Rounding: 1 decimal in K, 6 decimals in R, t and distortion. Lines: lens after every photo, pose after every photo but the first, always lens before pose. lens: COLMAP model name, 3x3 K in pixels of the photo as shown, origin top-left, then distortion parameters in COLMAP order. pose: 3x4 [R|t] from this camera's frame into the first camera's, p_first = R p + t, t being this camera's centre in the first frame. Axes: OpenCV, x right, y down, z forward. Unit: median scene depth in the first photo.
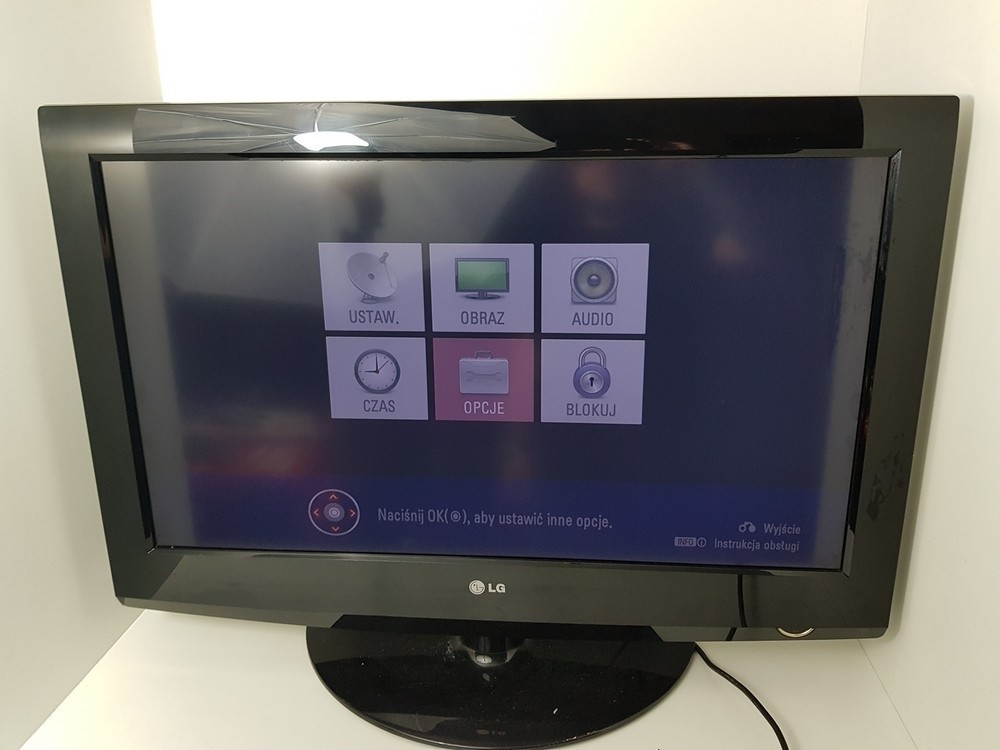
lens RADIAL K [[868.9, 0, 504.7], [0, 868.9, 352.8], [0, 0, 1]] dist [0.082527, -0.182399]
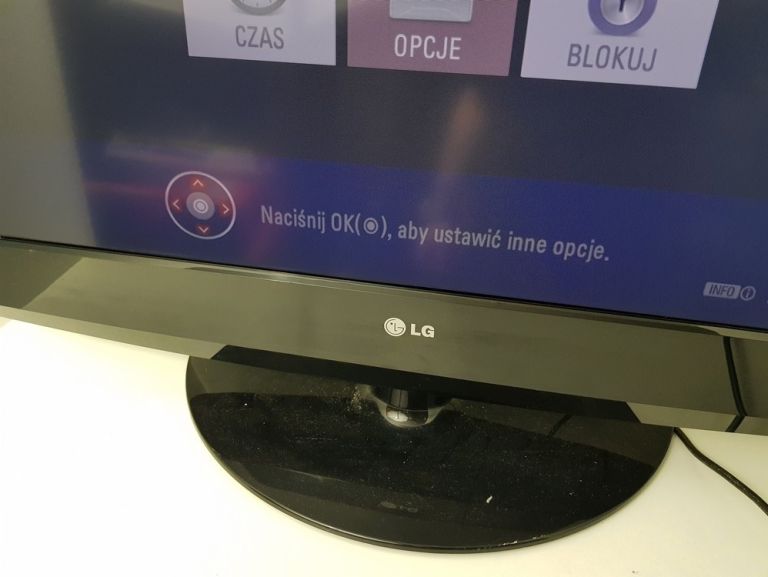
lens RADIAL K [[667.3, 0, 378.8], [0, 667.3, 293.2], [0, 0, 1]] dist [0.082527, -0.182399]
pose [[0.993491, 0.088483, -0.071733, -0.008654], [-0.069359, 0.969463, 0.235226, 0.119621], [0.090355, -0.228719, 0.969290, 0.499555]]
